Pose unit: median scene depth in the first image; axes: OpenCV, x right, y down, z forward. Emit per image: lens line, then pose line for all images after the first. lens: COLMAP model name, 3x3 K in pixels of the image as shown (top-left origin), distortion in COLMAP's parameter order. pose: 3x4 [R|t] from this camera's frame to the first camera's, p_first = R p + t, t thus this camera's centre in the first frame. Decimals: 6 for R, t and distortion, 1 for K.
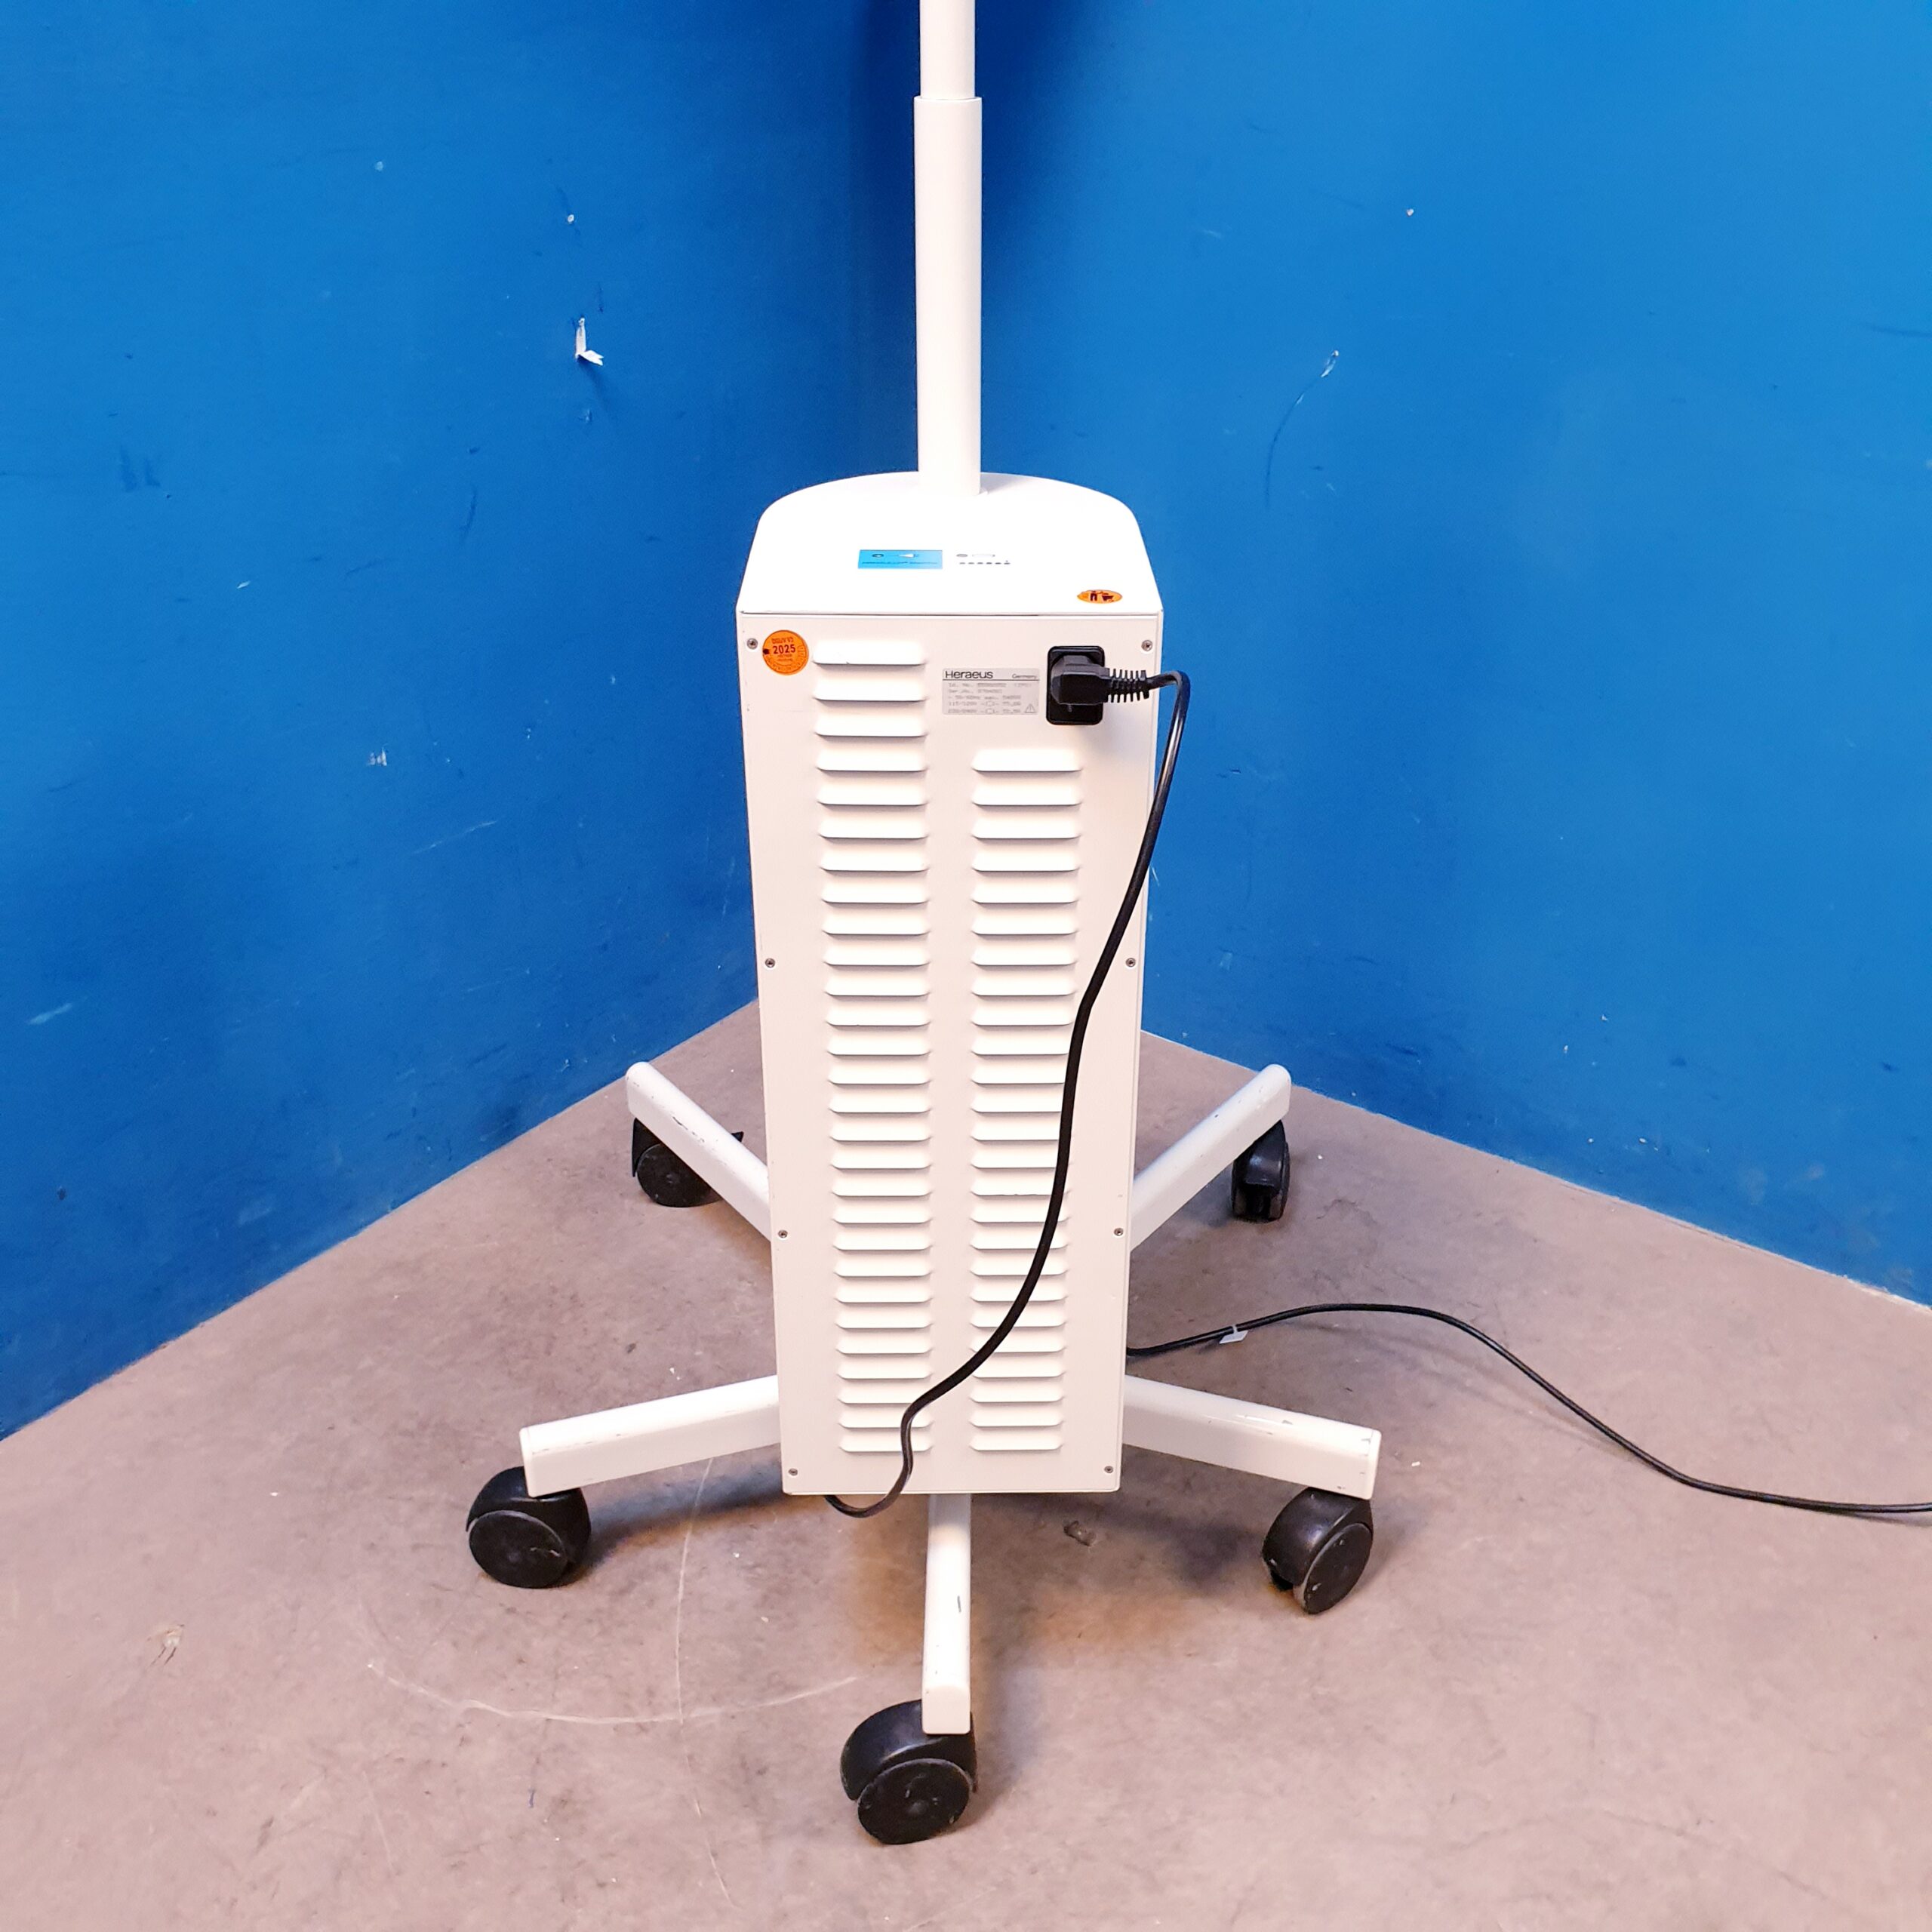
lens RADIAL K [[1999.9, 0, 999.6], [0, 1999.9, 975.2], [0, 0, 1]] dist [0.009313, 0.000000]
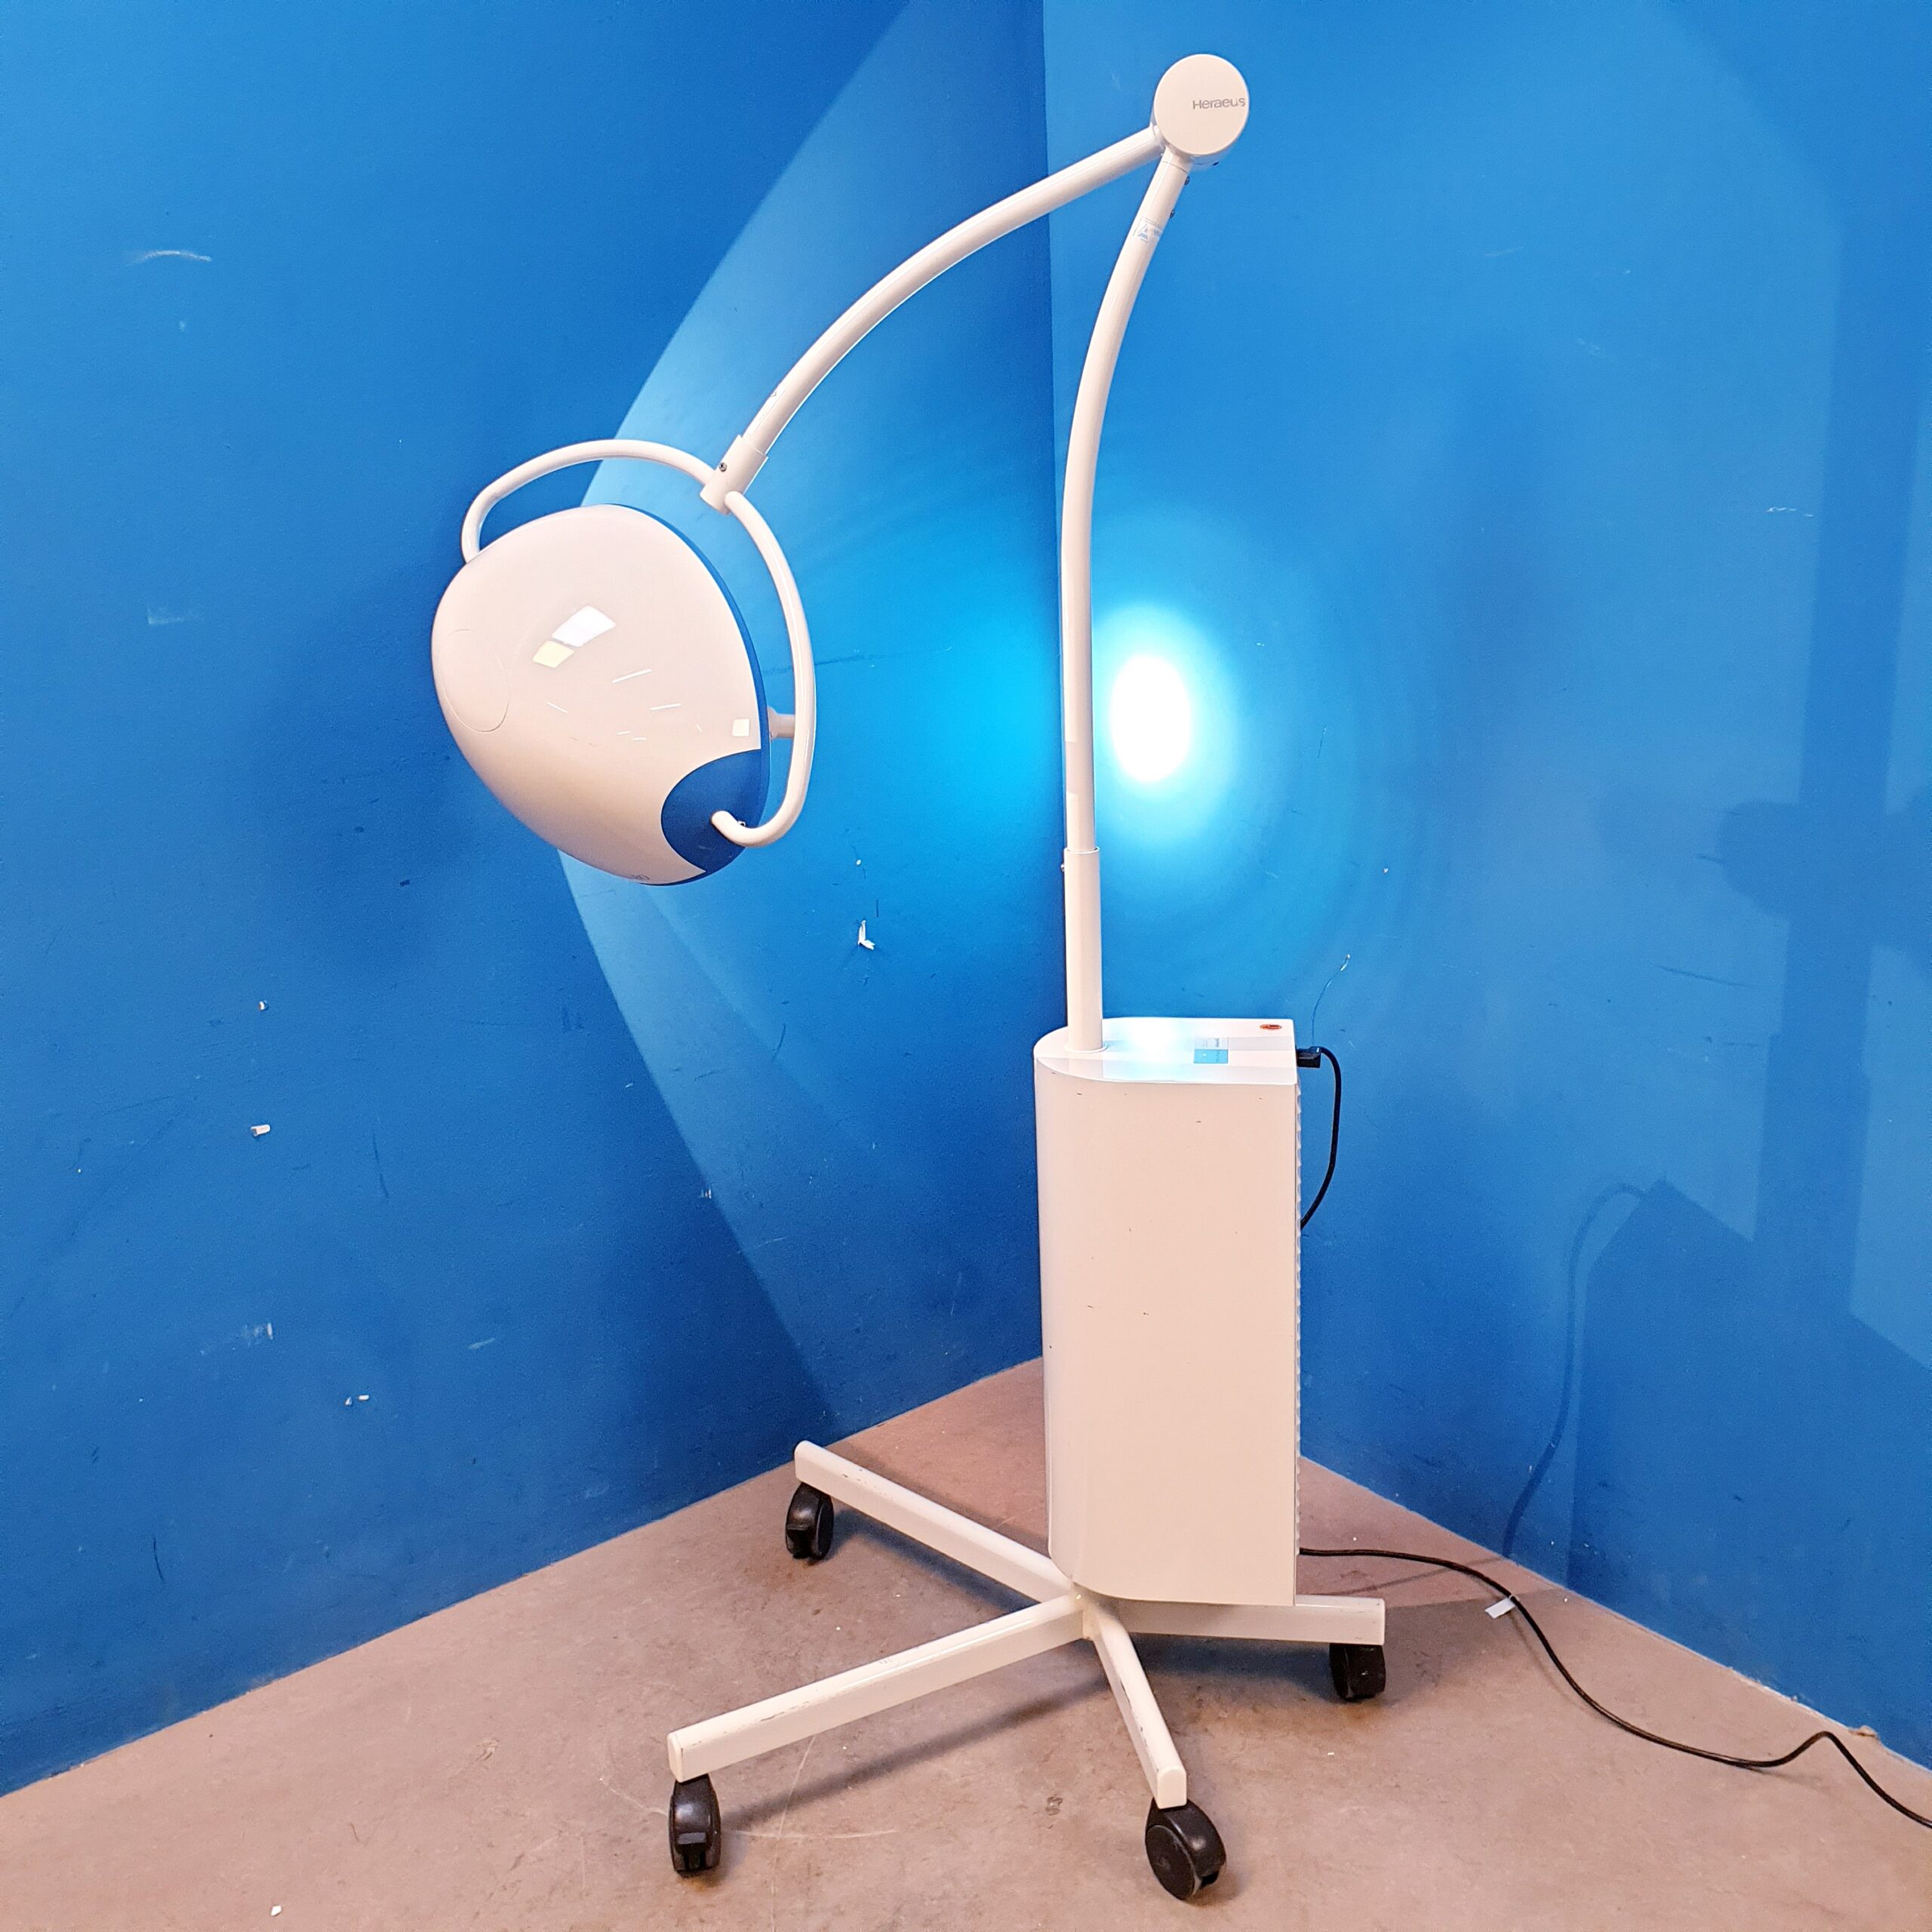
lens RADIAL K [[1999.9, 0, 1006.3], [0, 1999.9, 952.8], [0, 0, 1]] dist [0.009313, 0.000000]
pose [[0.967115, 0.030073, -0.252554, 0.335720], [-0.085560, 0.973580, -0.211710, 0.018606], [0.239514, 0.226356, 0.944138, -0.500697]]
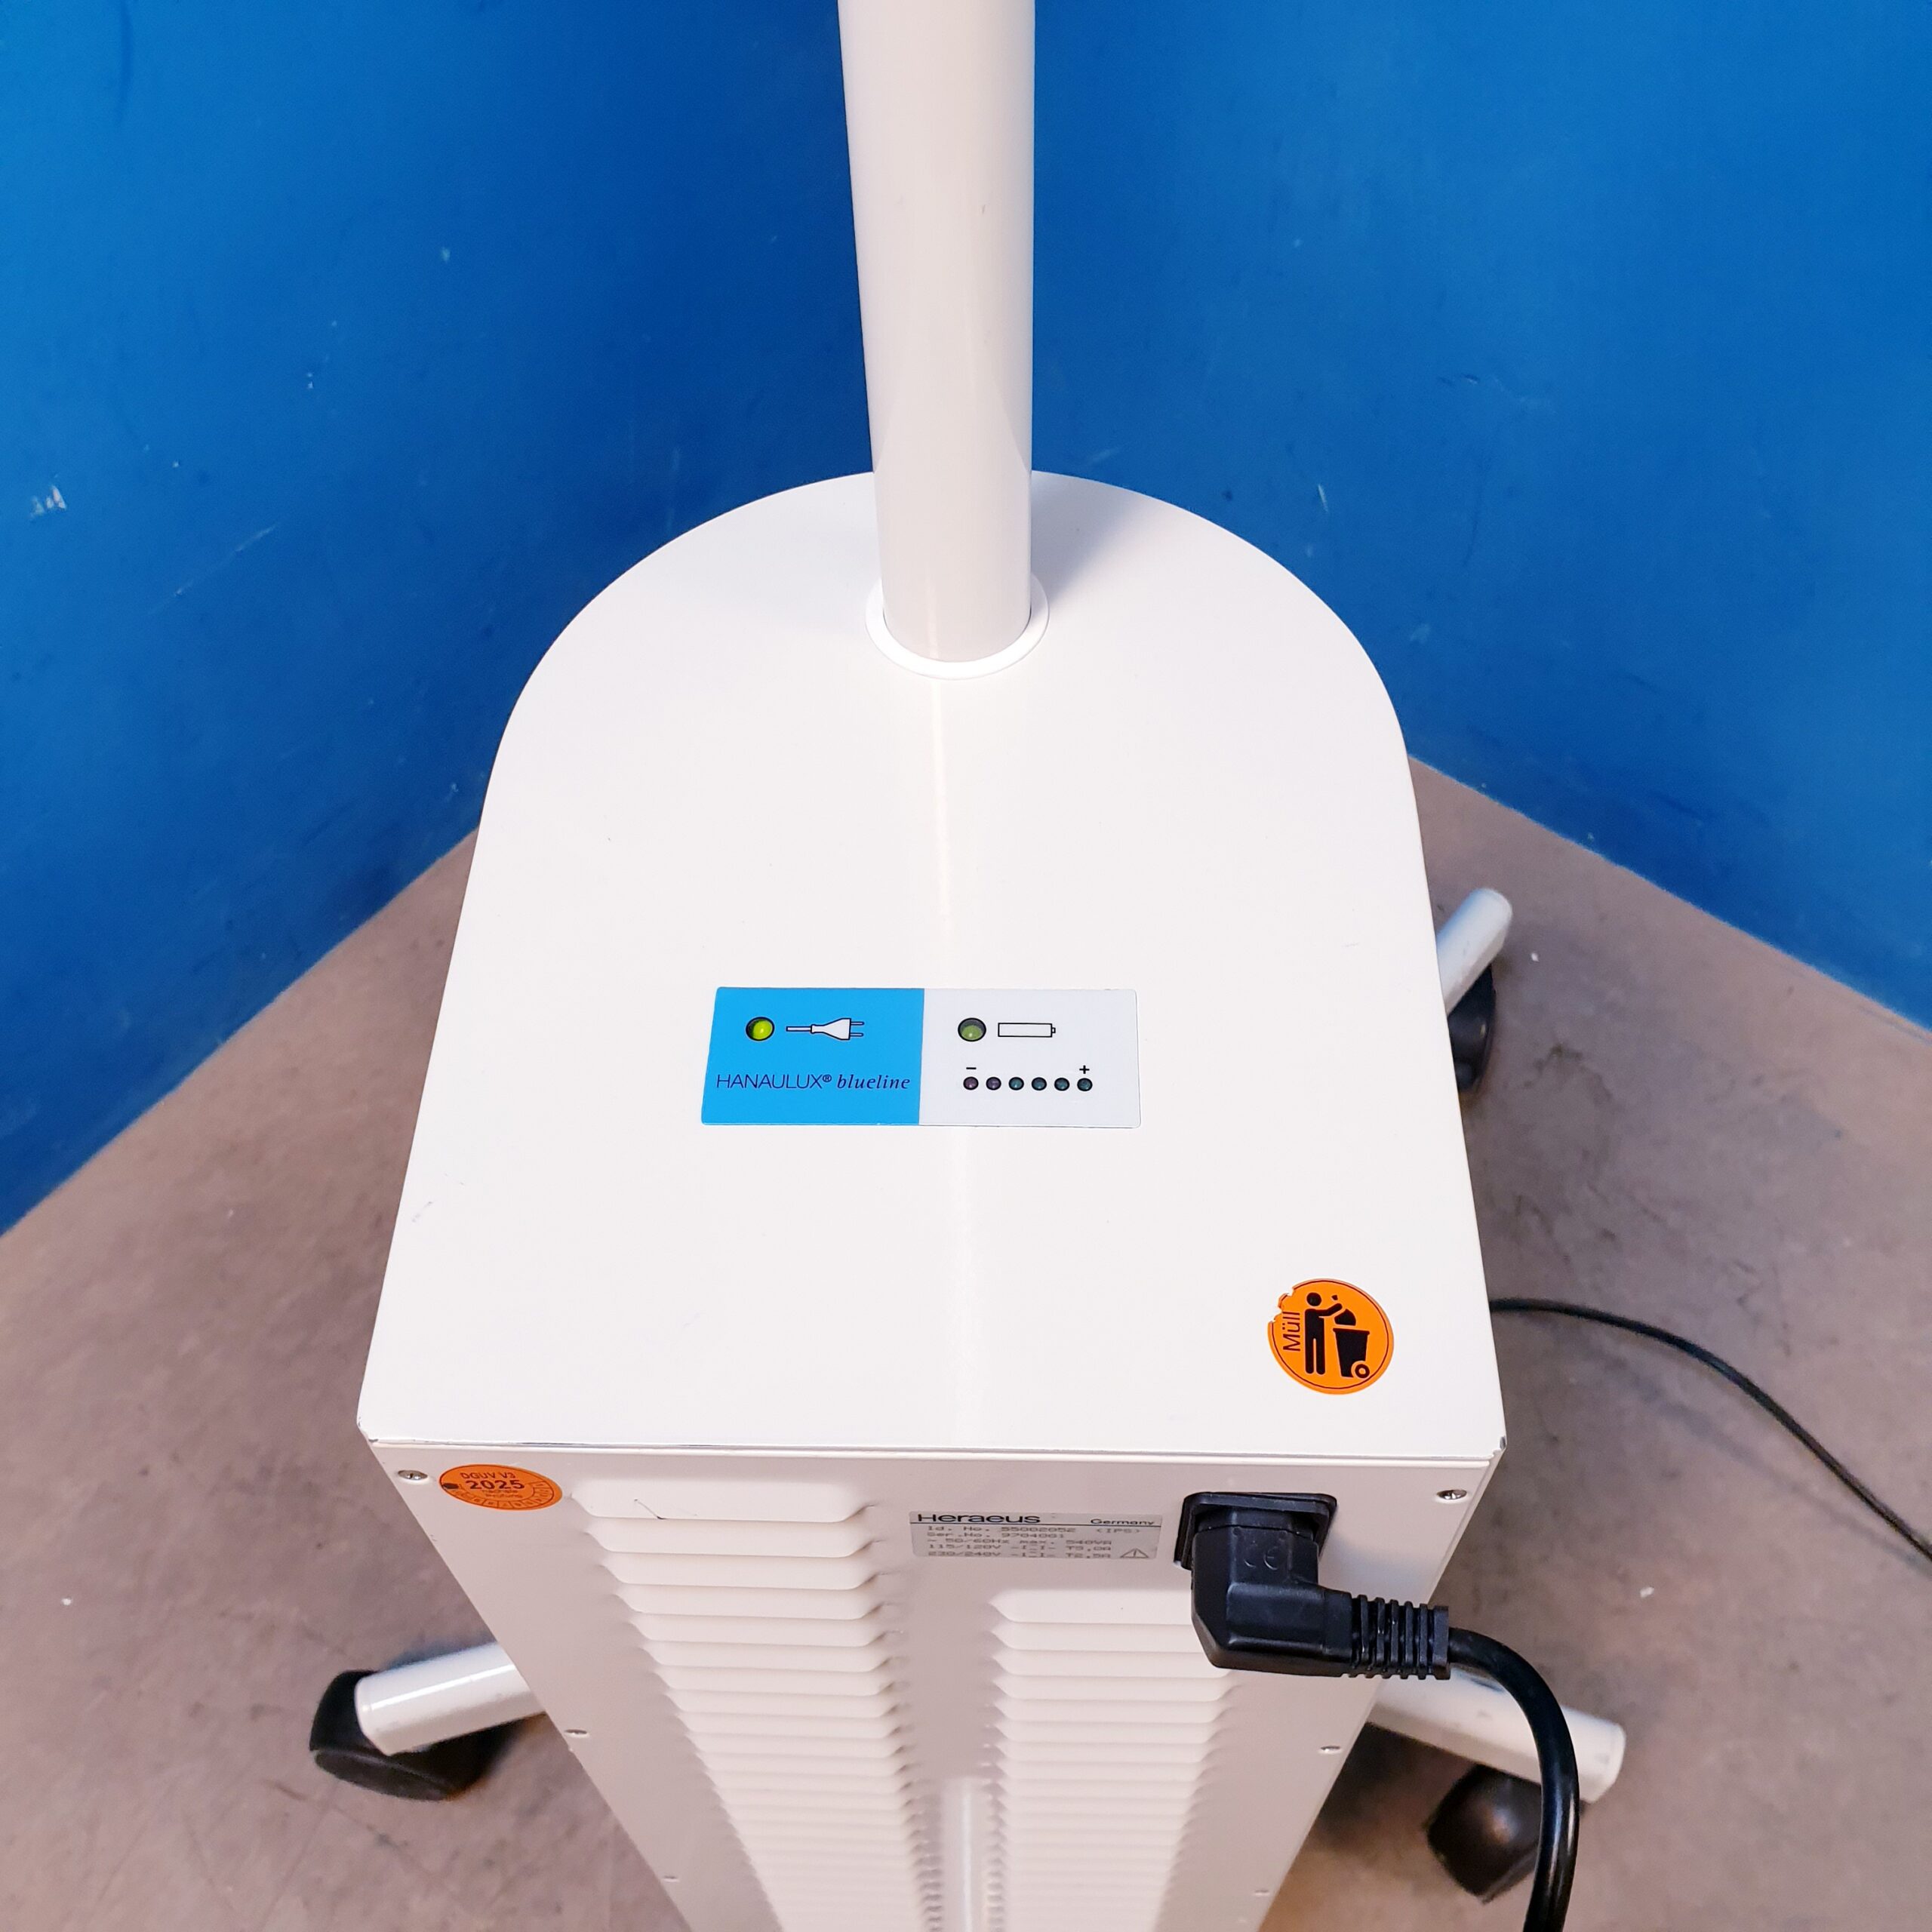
lens RADIAL K [[1999.9, 0, 978.4], [0, 1999.9, 956.0], [0, 0, 1]] dist [0.009313, 0.000000]
pose [[0.998609, 0.024540, -0.046667, 0.000019], [-0.001161, 0.895108, 0.445848, -0.282400], [0.052713, -0.445173, 0.893892, 0.471322]]
